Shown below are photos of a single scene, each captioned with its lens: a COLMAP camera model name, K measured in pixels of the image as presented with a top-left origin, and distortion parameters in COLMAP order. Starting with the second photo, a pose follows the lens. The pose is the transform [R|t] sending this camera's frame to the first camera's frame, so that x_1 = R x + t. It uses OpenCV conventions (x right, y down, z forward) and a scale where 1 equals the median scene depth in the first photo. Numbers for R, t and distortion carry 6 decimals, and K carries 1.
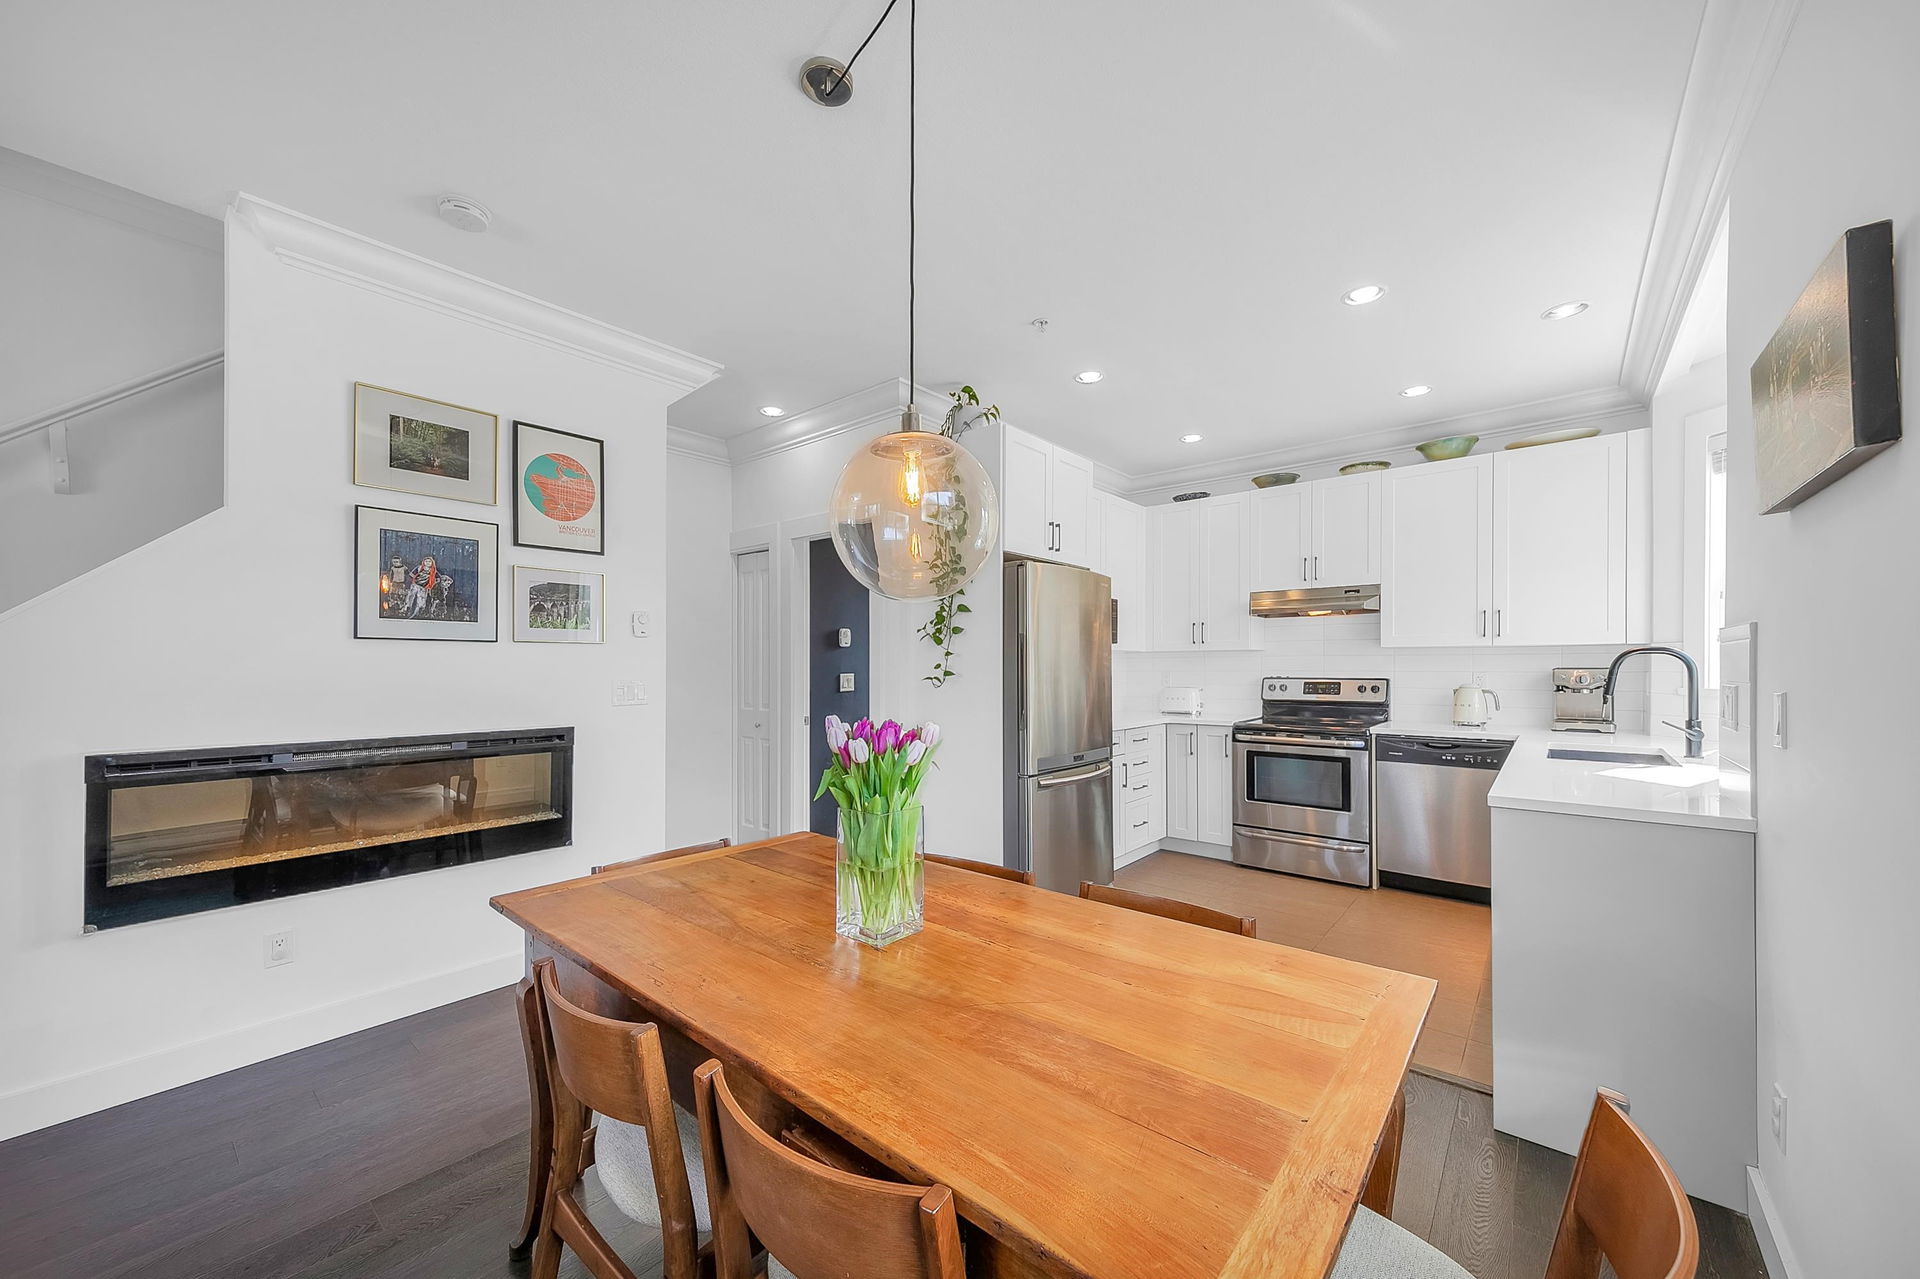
lens RADIAL K [[731.5, 0, 952.9], [0, 731.5, 663.9], [0, 0, 1]] dist [-0.001423, -0.000557]
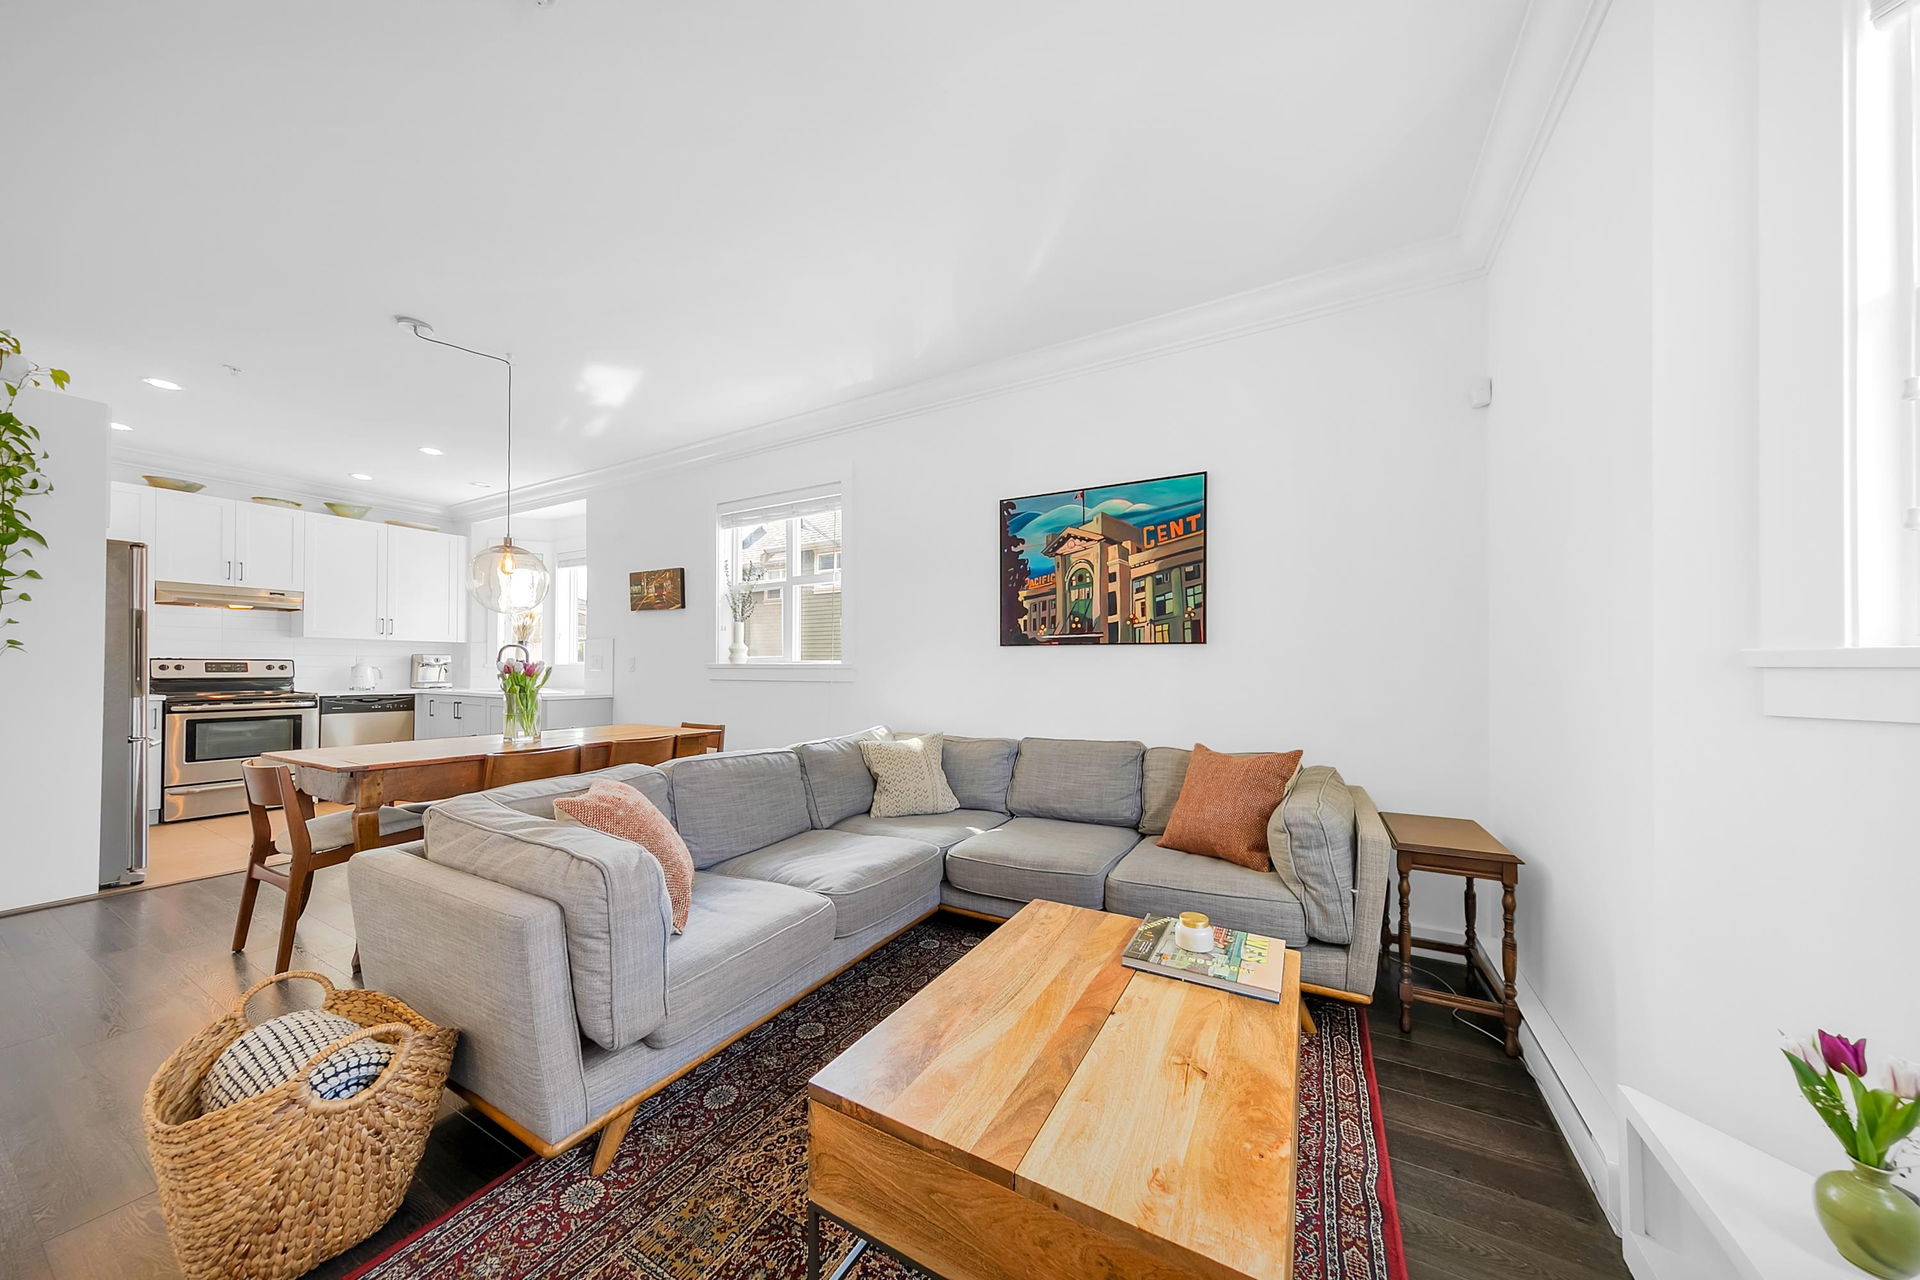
lens RADIAL K [[616.6, 0, 988.7], [0, 616.6, 669.7], [0, 0, 1]] dist [0.004239, -0.000052]
pose [[-0.221188, 0.000246, 0.975231, -0.882780], [-0.000706, 1.000000, -0.000412, 0.040080], [-0.975231, -0.000780, -0.221188, -0.028759]]
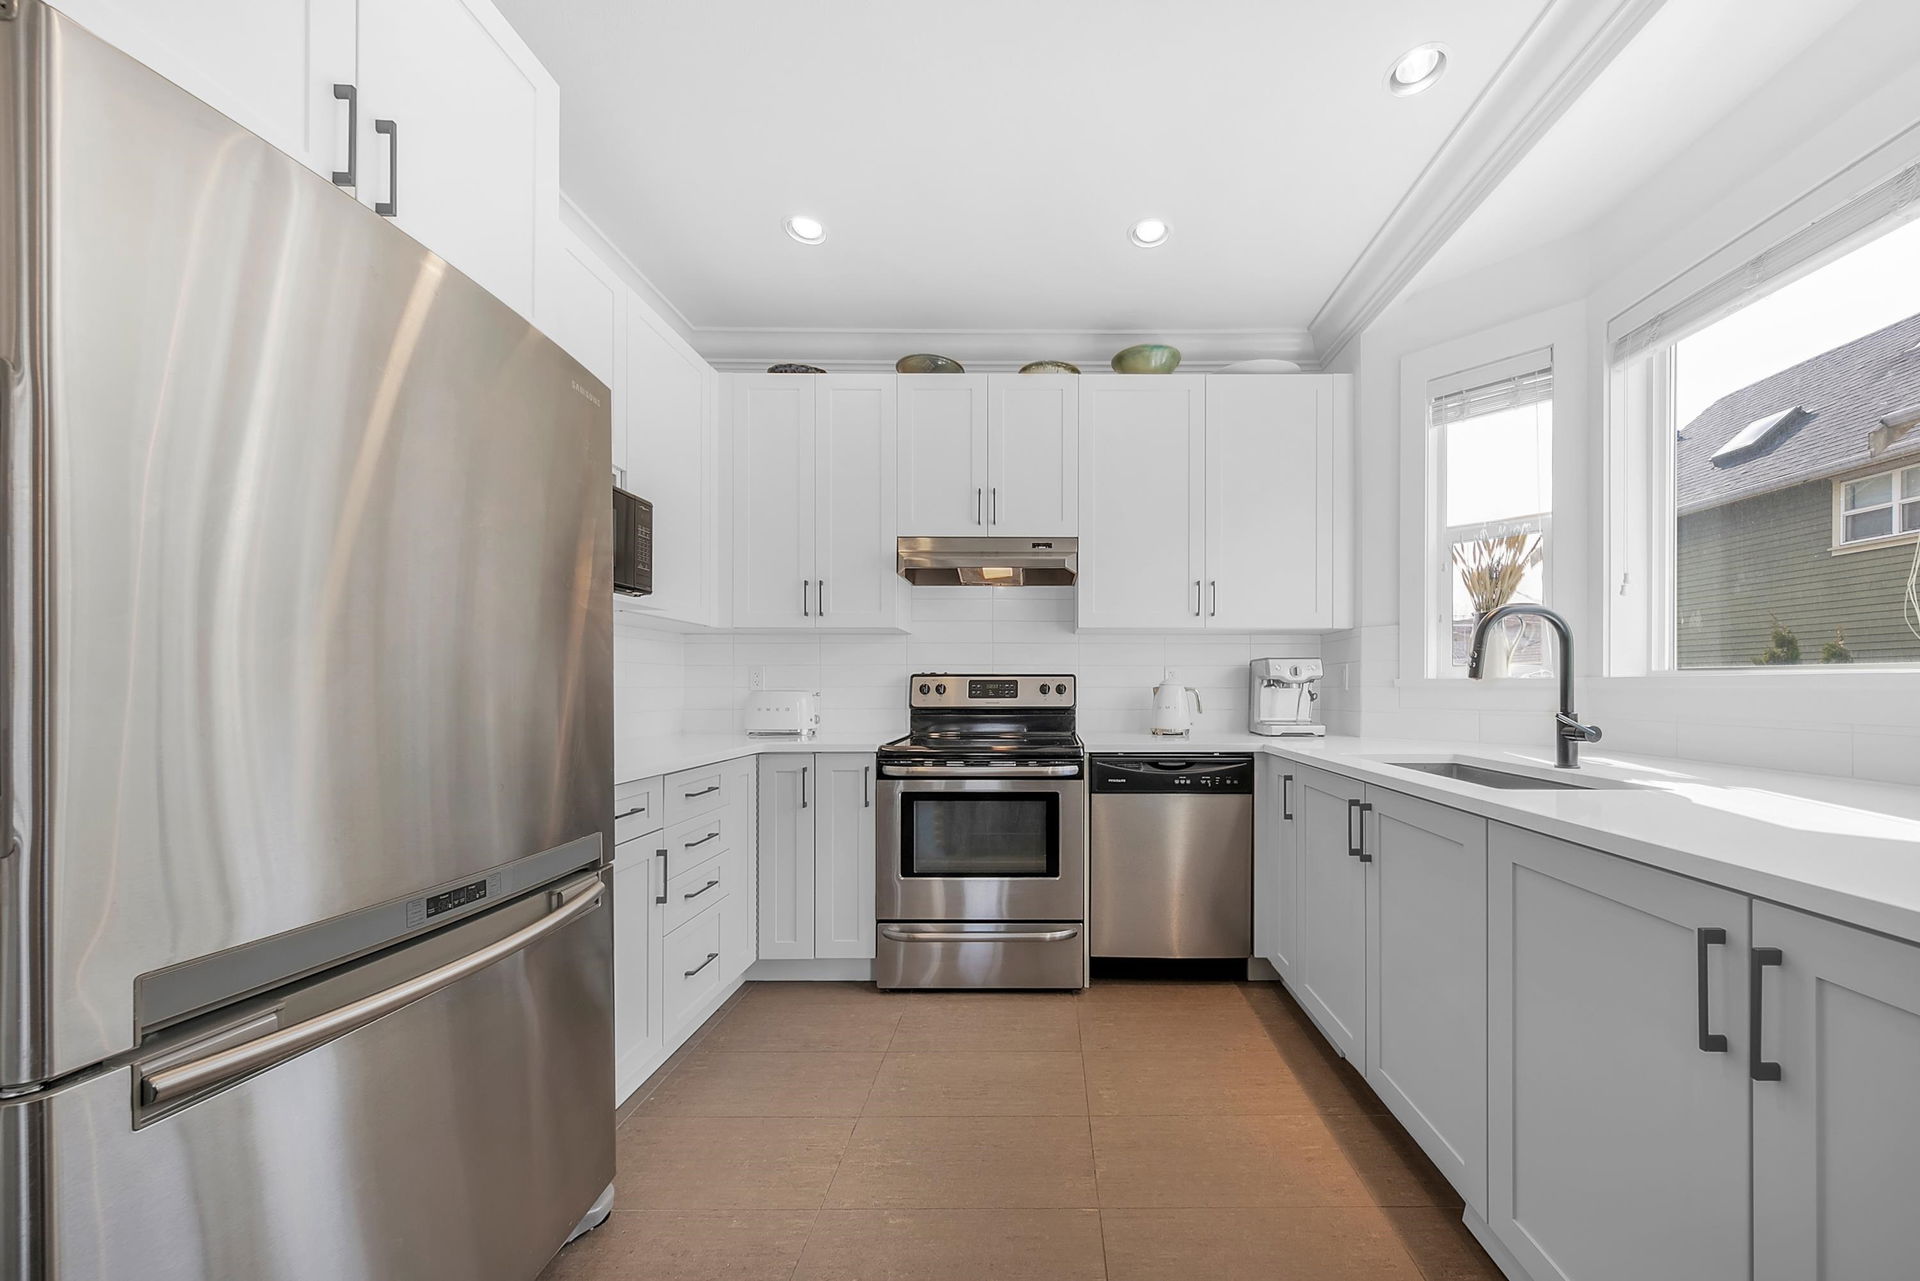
lens RADIAL K [[616.6, 0, 1026.5], [0, 616.6, 690.8], [0, 0, 1]] dist [0.004239, -0.000052]
pose [[0.765916, 0.000796, 0.642940, 0.168718], [-0.002224, 0.999997, 0.001412, 0.037438], [-0.642937, -0.002511, 0.765915, 0.583965]]
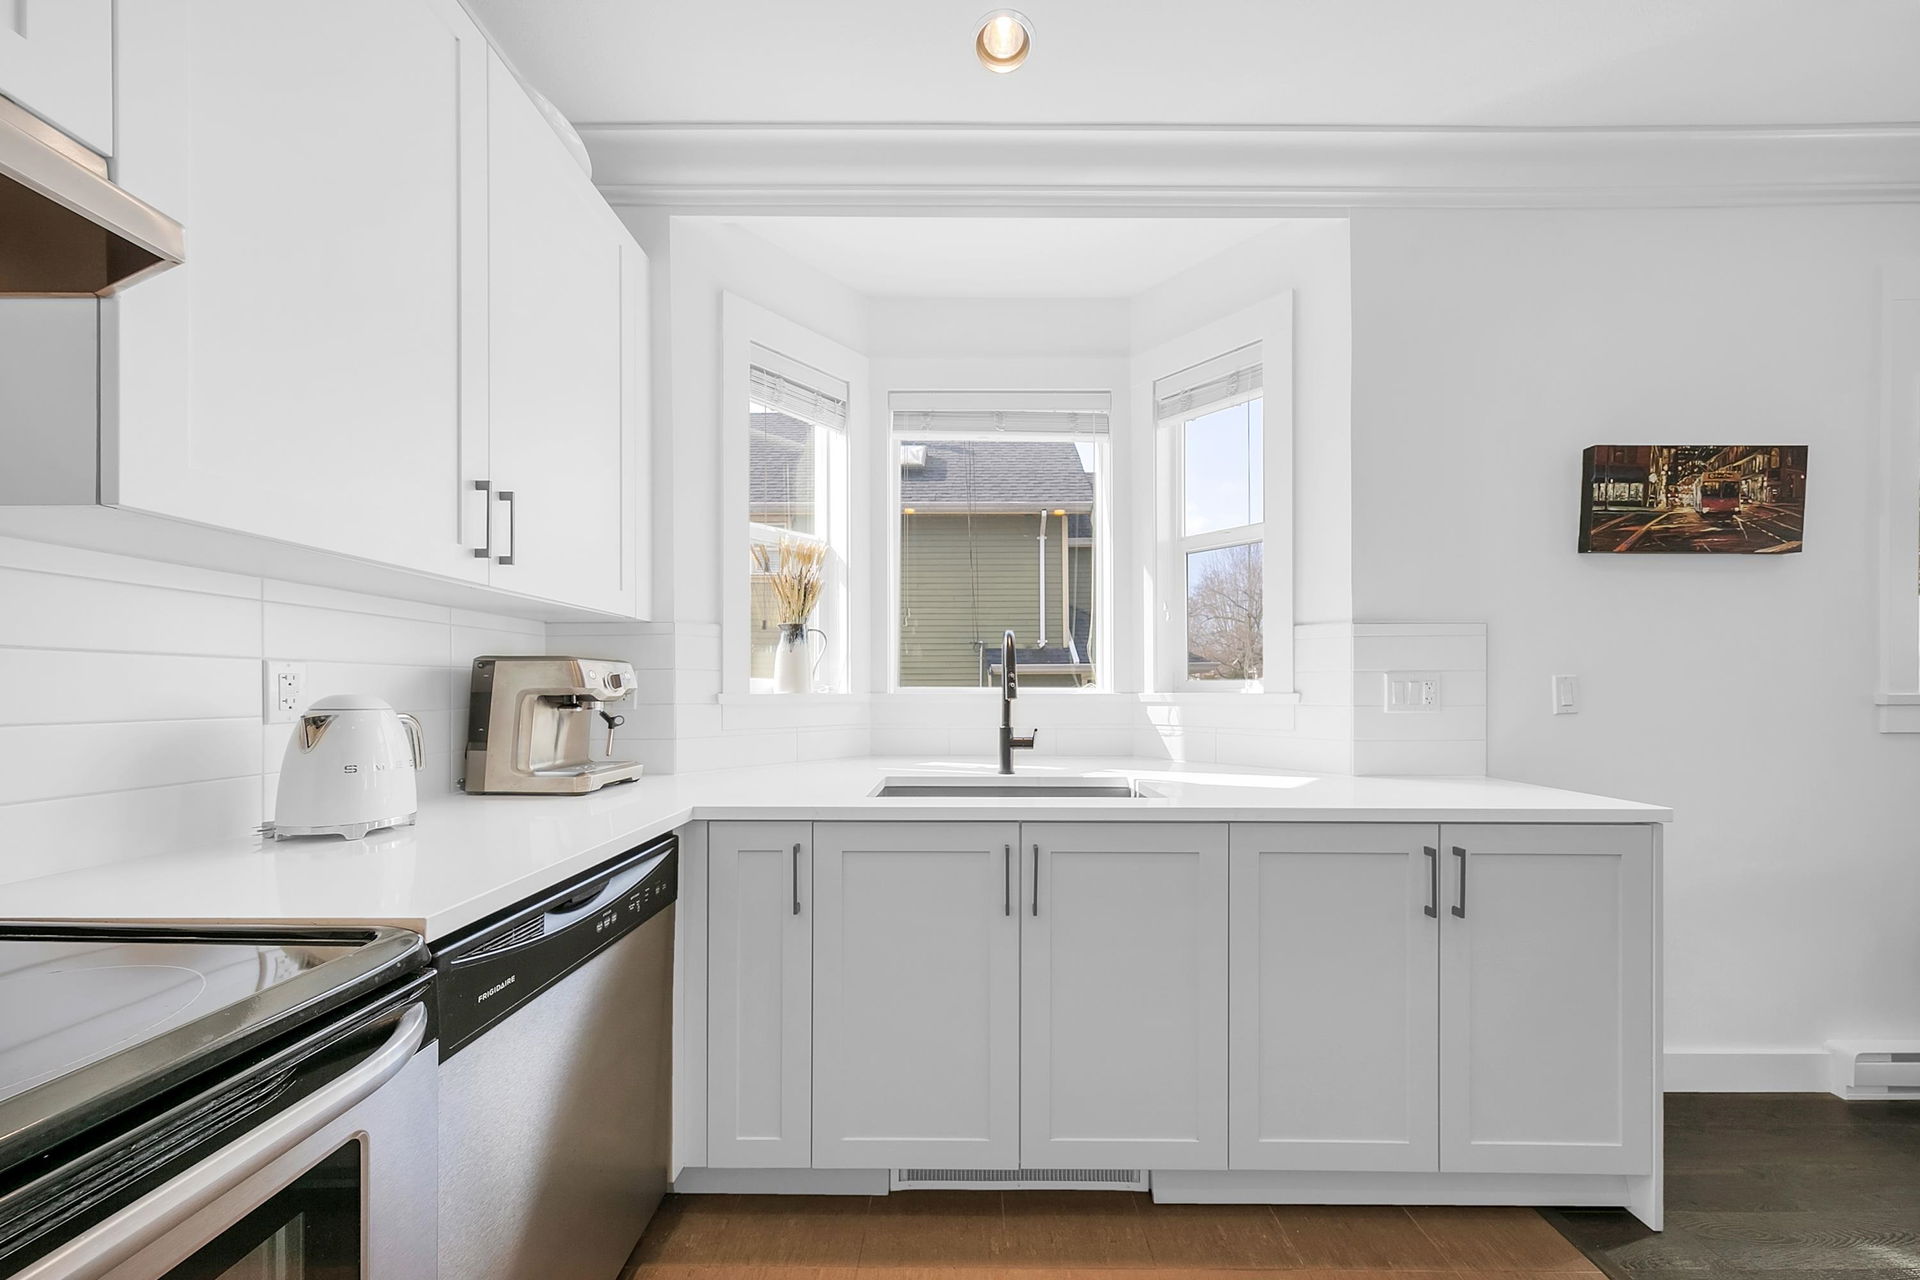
lens RADIAL K [[616.6, 0, 987.9], [0, 616.6, 692.0], [0, 0, 1]] dist [0.004239, -0.000052]
pose [[-0.653212, 0.002360, 0.757171, 0.331254], [0.002407, 0.999997, -0.001041, 0.026212], [-0.757171, 0.001143, -0.653215, 0.949160]]
